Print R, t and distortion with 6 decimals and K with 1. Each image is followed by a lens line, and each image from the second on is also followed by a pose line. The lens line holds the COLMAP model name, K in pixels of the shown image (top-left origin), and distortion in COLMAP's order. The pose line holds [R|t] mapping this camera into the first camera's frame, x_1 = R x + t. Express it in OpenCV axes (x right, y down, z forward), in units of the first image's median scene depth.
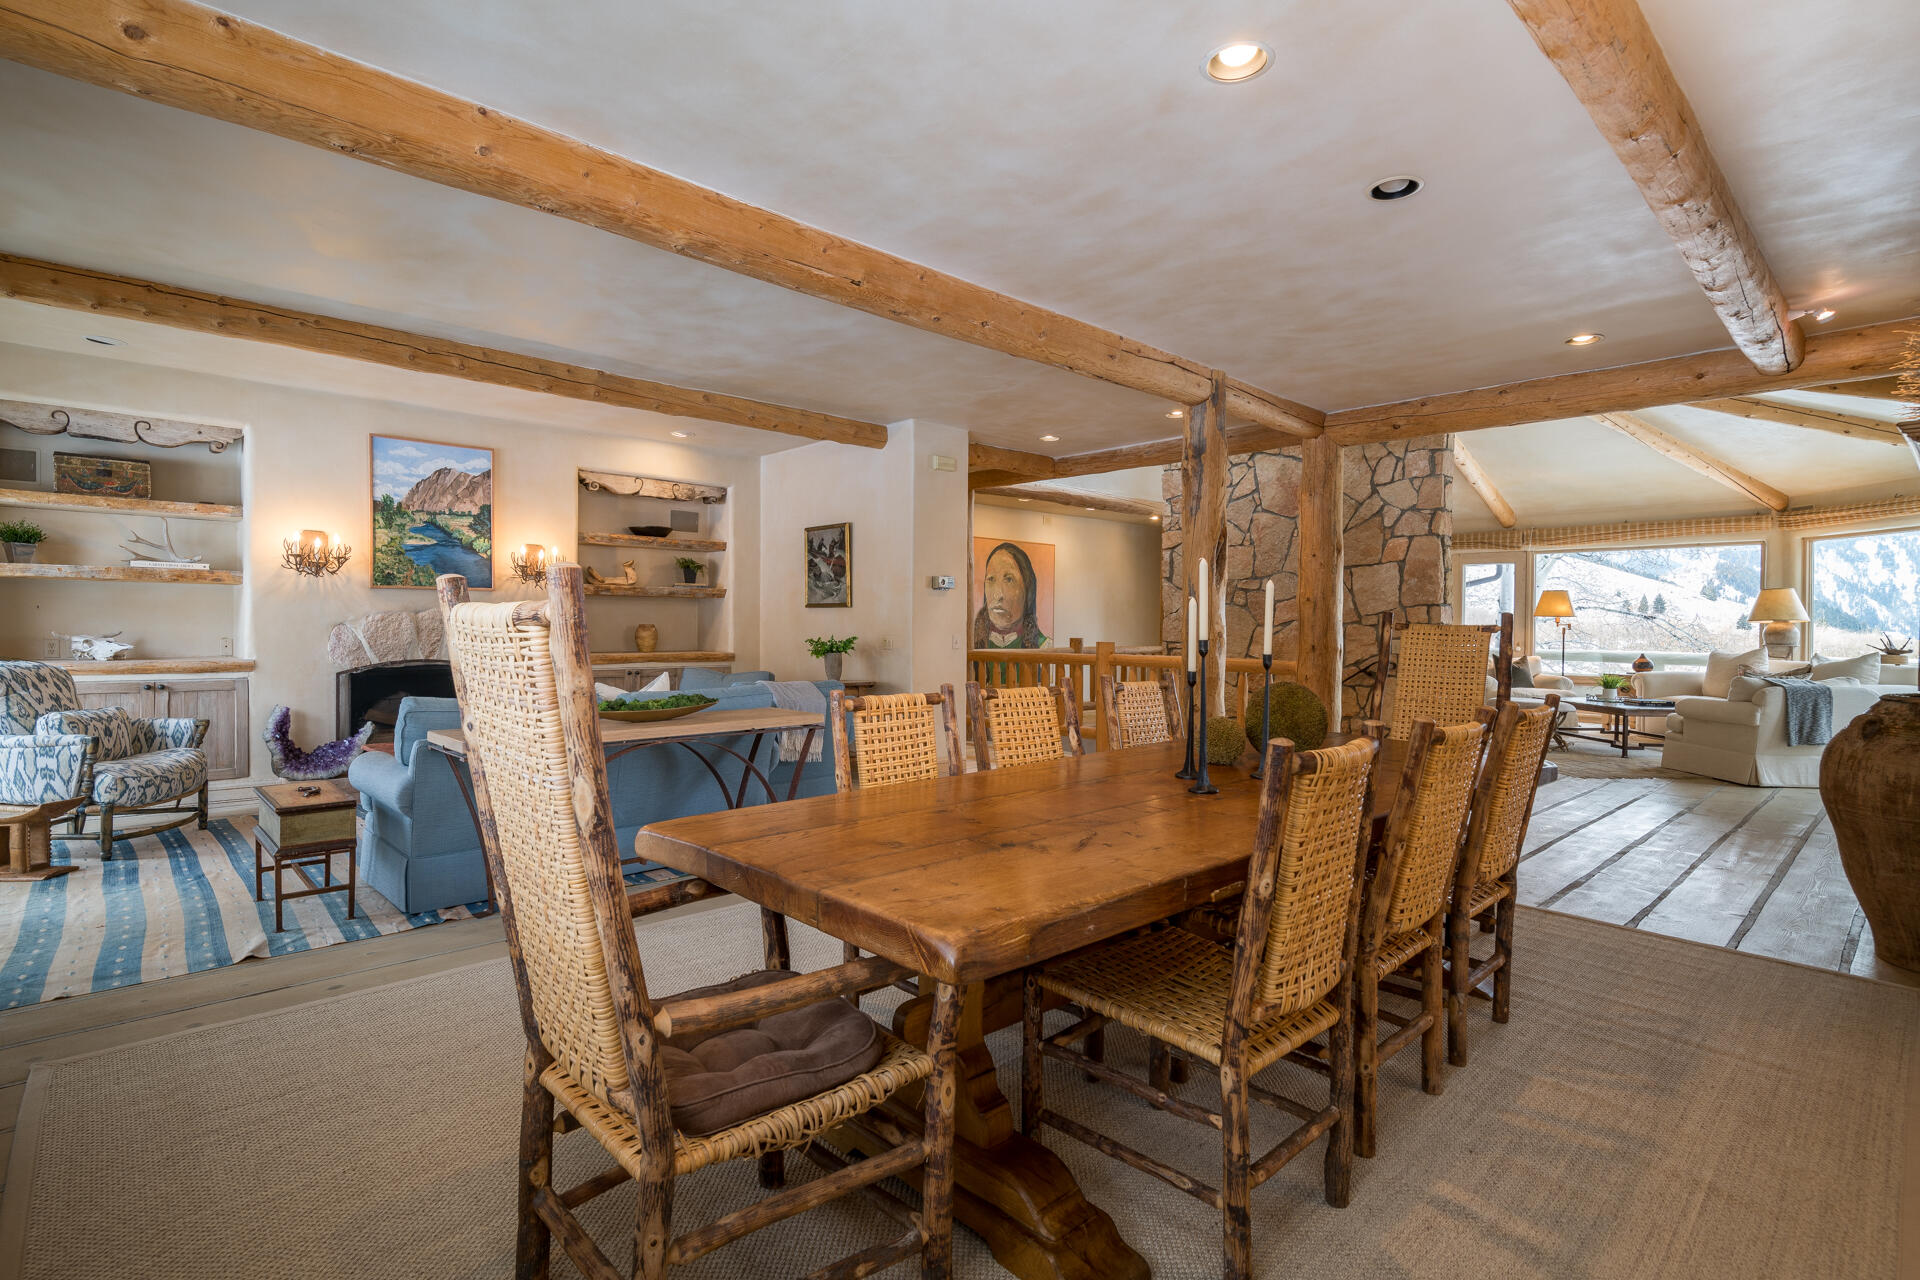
lens RADIAL K [[923.4, 0, 955.3], [0, 923.4, 632.2], [0, 0, 1]] dist [-0.004861, -0.000746]
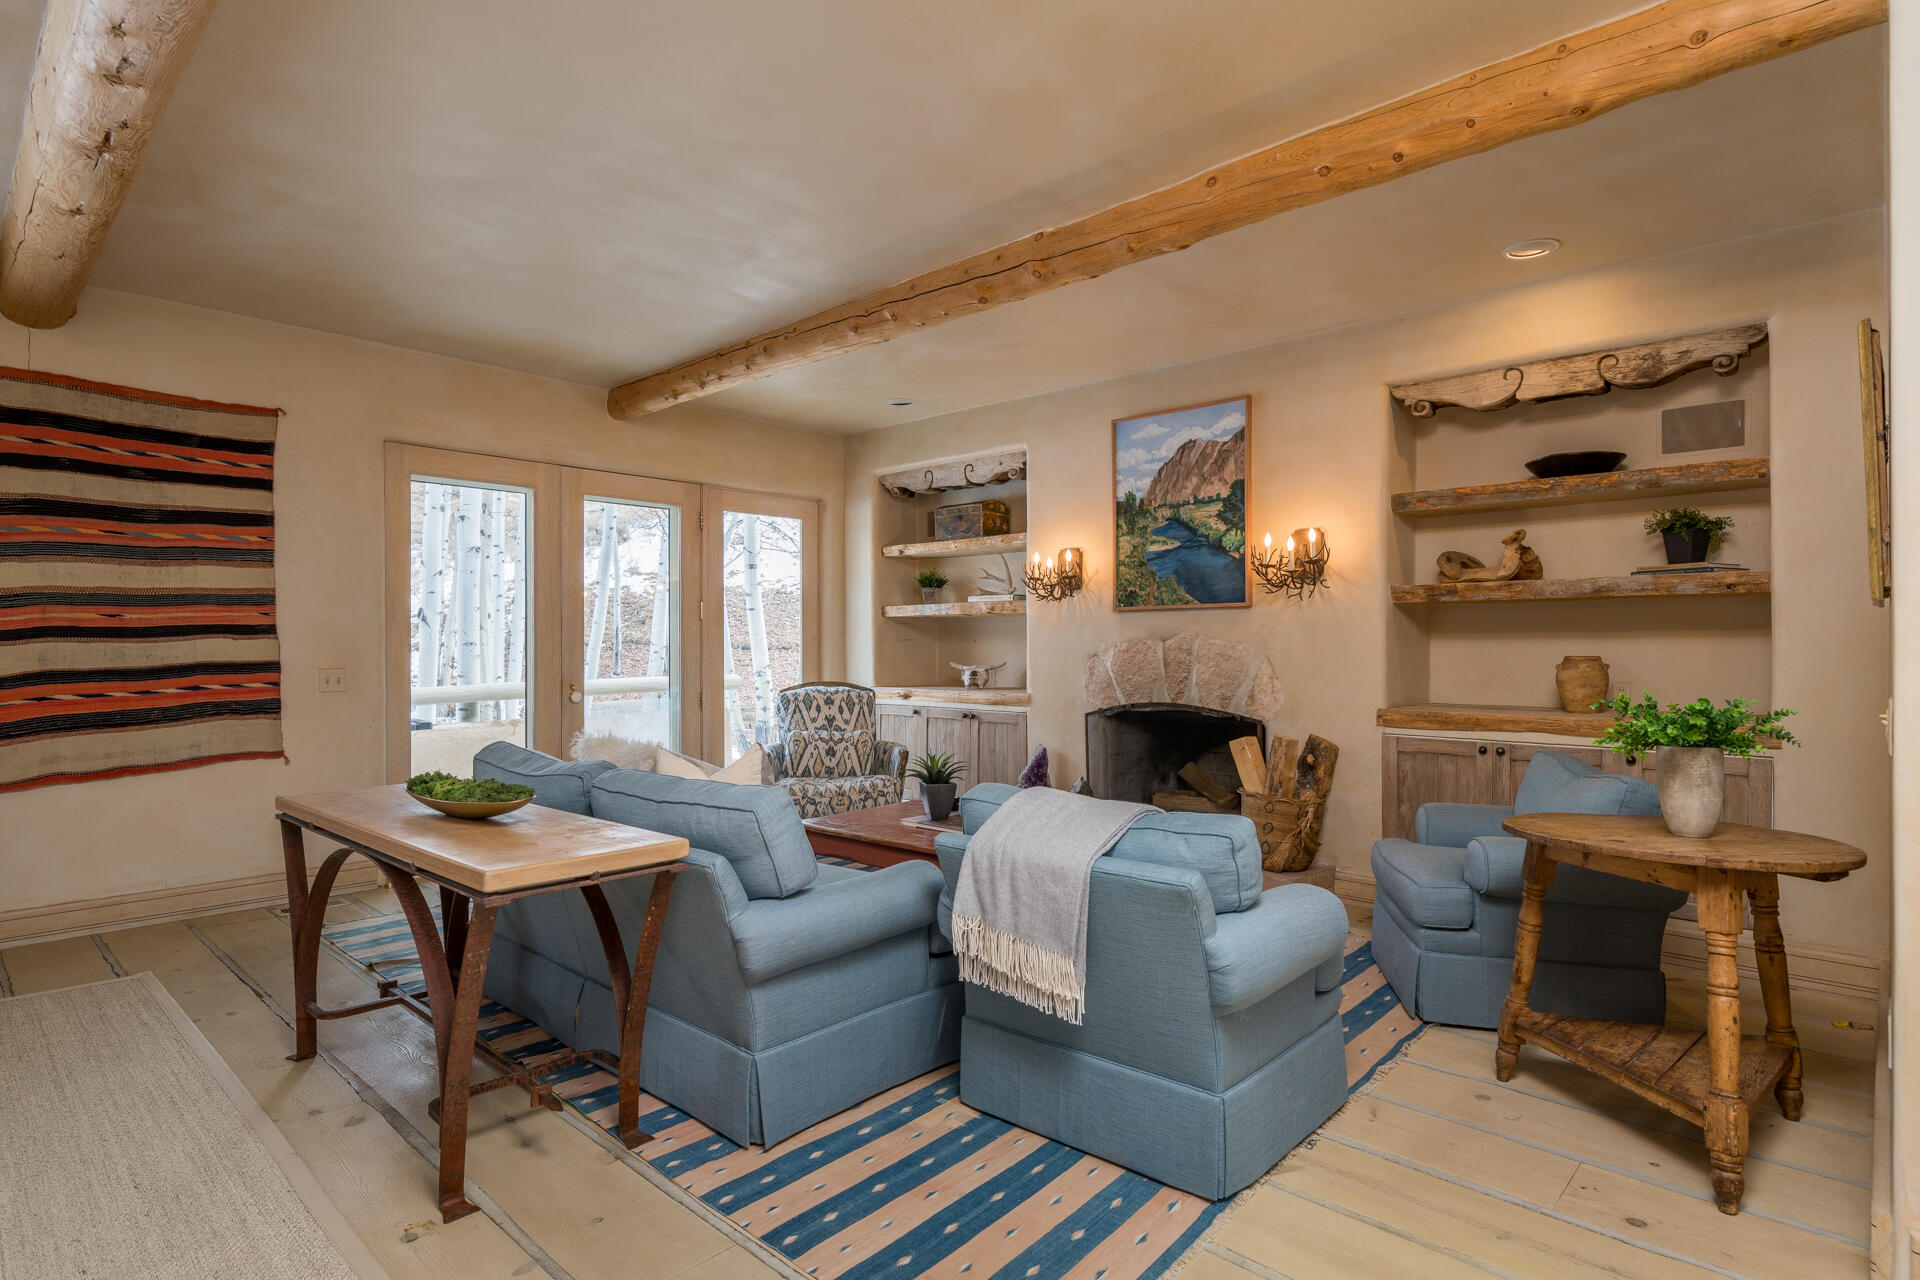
lens RADIAL K [[980.5, 0, 956.1], [0, 980.5, 644.0], [0, 0, 1]] dist [0.002775, 0.000120]
pose [[0.060523, -0.009052, -0.998126, 0.208278], [-0.006376, 0.999935, -0.009455, -0.009669], [0.998146, 0.006937, 0.060461, 0.785321]]
